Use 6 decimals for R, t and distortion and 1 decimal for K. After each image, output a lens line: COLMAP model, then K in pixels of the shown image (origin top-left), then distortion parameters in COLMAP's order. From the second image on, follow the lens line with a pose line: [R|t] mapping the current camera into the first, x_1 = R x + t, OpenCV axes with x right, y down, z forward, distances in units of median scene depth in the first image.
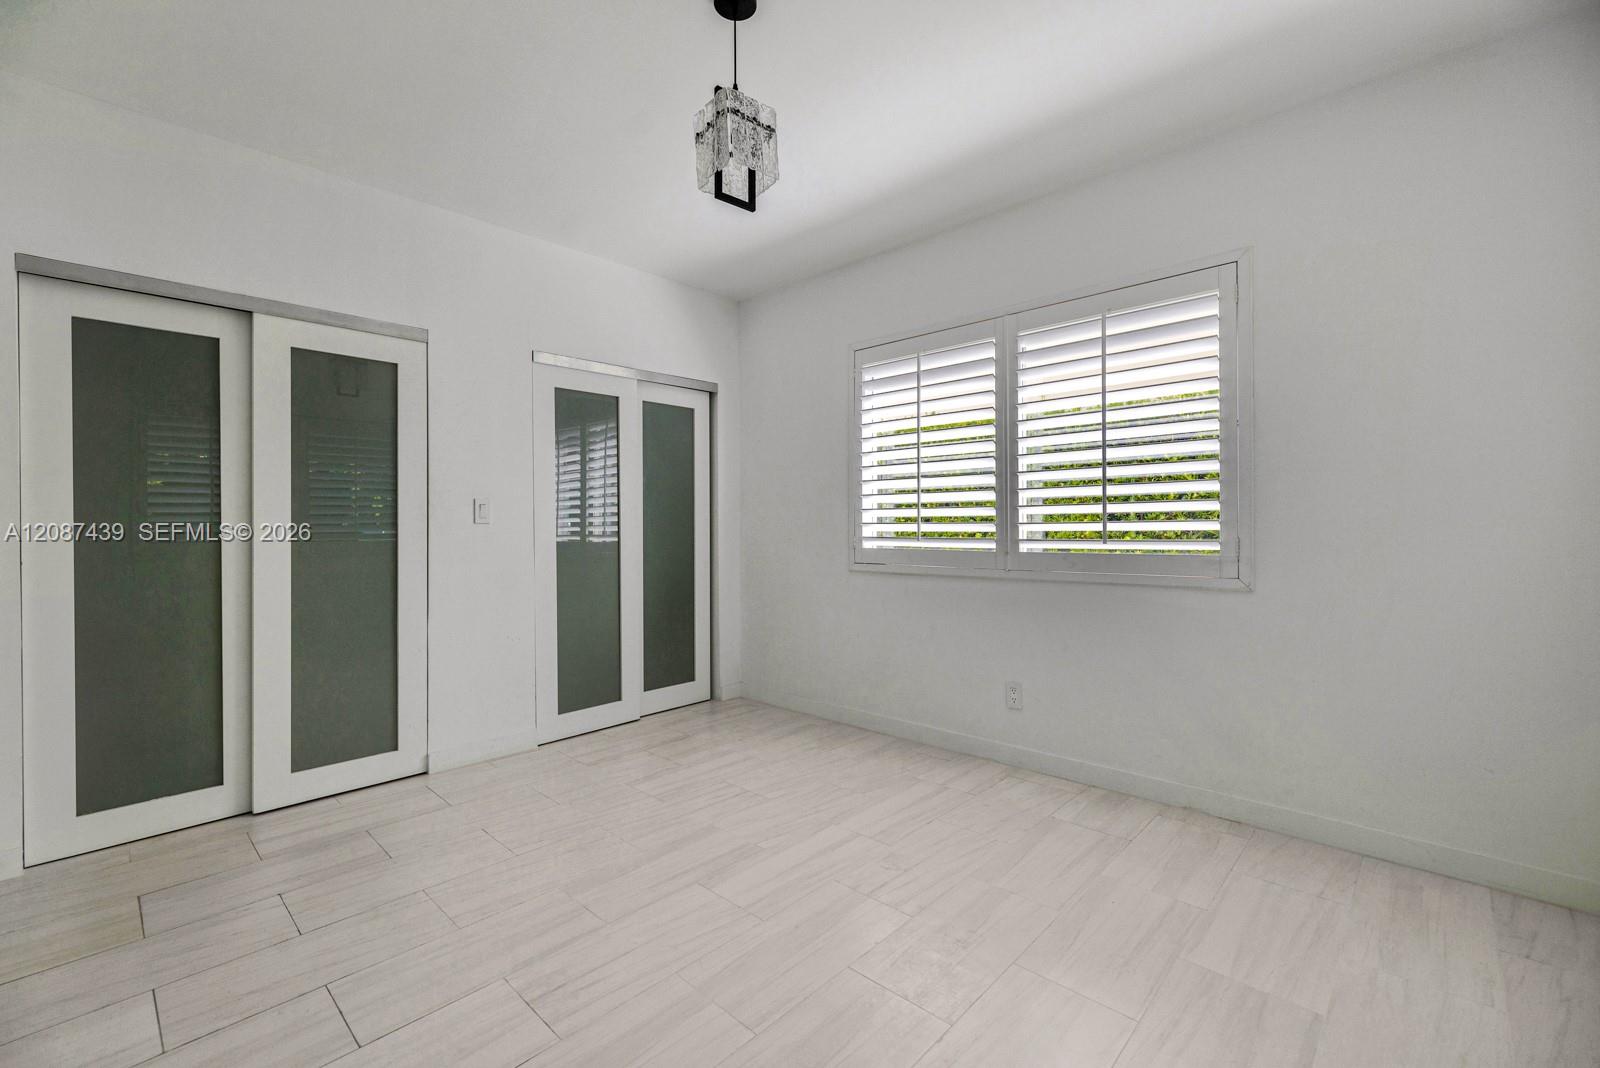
lens RADIAL K [[680.9, 0, 787.7], [0, 680.9, 532.1], [0, 0, 1]] dist [-0.004339, -0.000207]
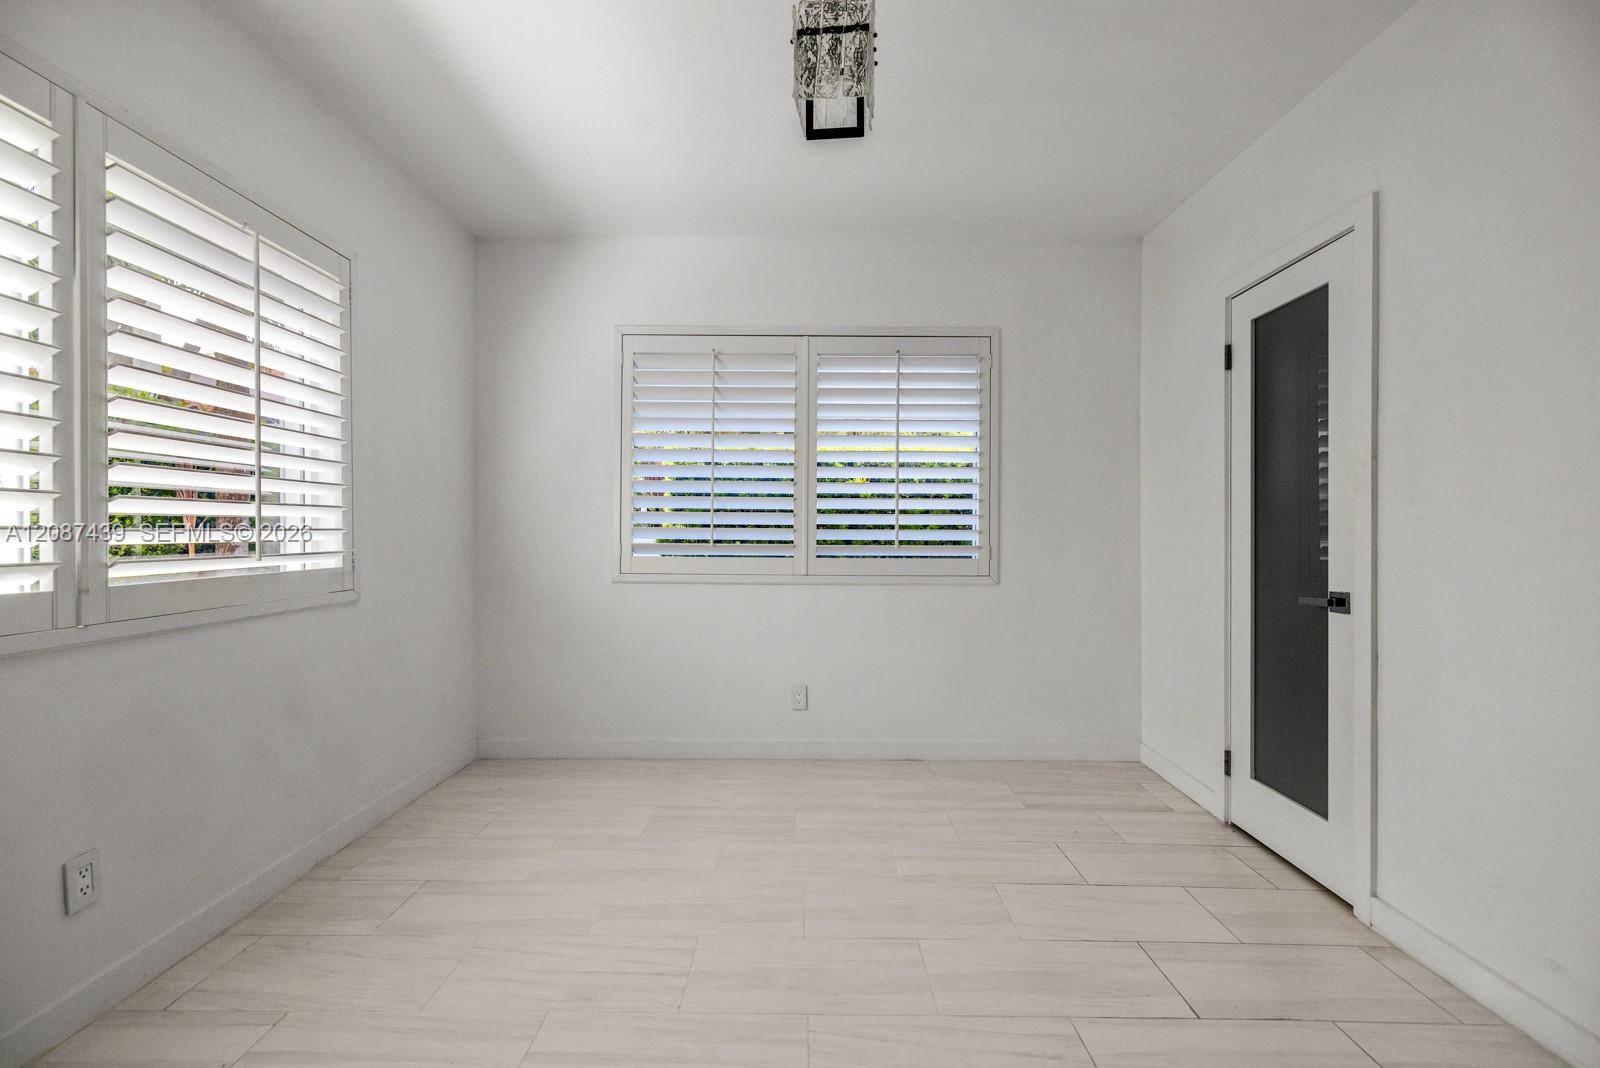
lens RADIAL K [[680.9, 0, 807.5], [0, 680.9, 535.9], [0, 0, 1]] dist [-0.004339, -0.000207]
pose [[-0.703904, 0.002323, 0.710291, -0.389892], [0.004942, 0.999986, 0.001628, -0.007703], [-0.710278, 0.004656, -0.703906, 0.987598]]
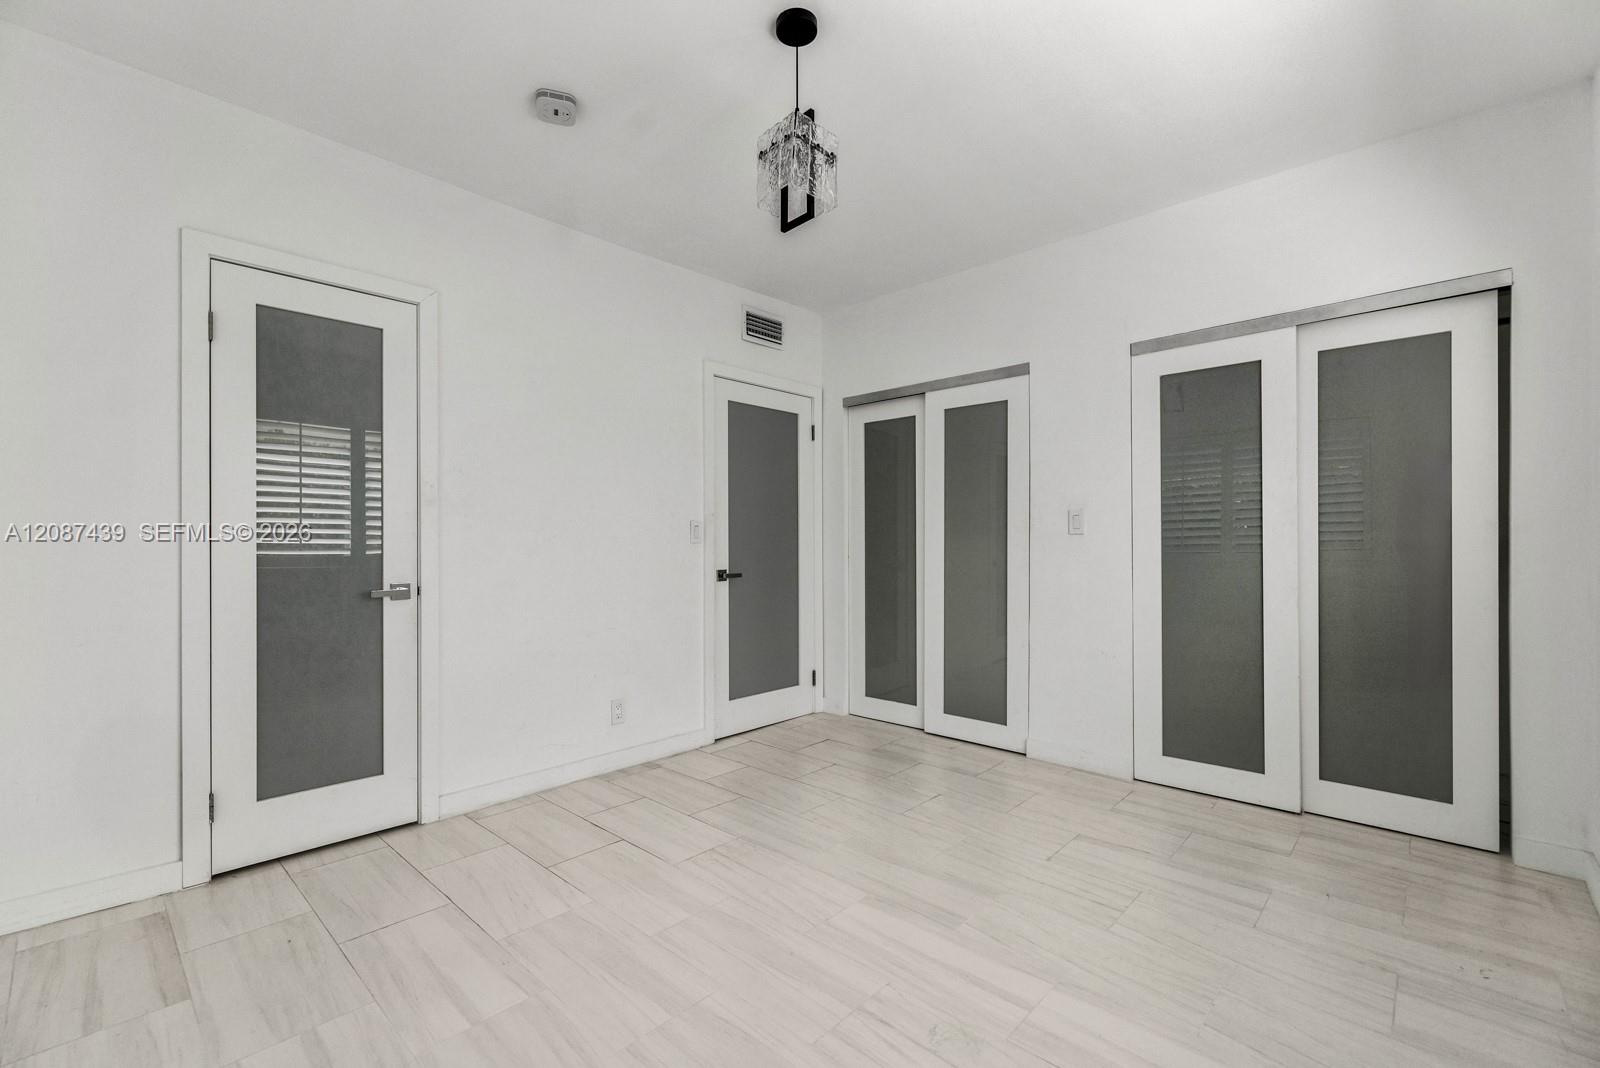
lens RADIAL K [[680.9, 0, 791.8], [0, 680.9, 533.2], [0, 0, 1]] dist [-0.004339, -0.000207]
pose [[0.013325, -0.003614, -0.999905, 0.604708], [-0.004103, 0.999985, -0.003669, -0.008920], [0.999903, 0.004151, 0.013310, 0.603676]]
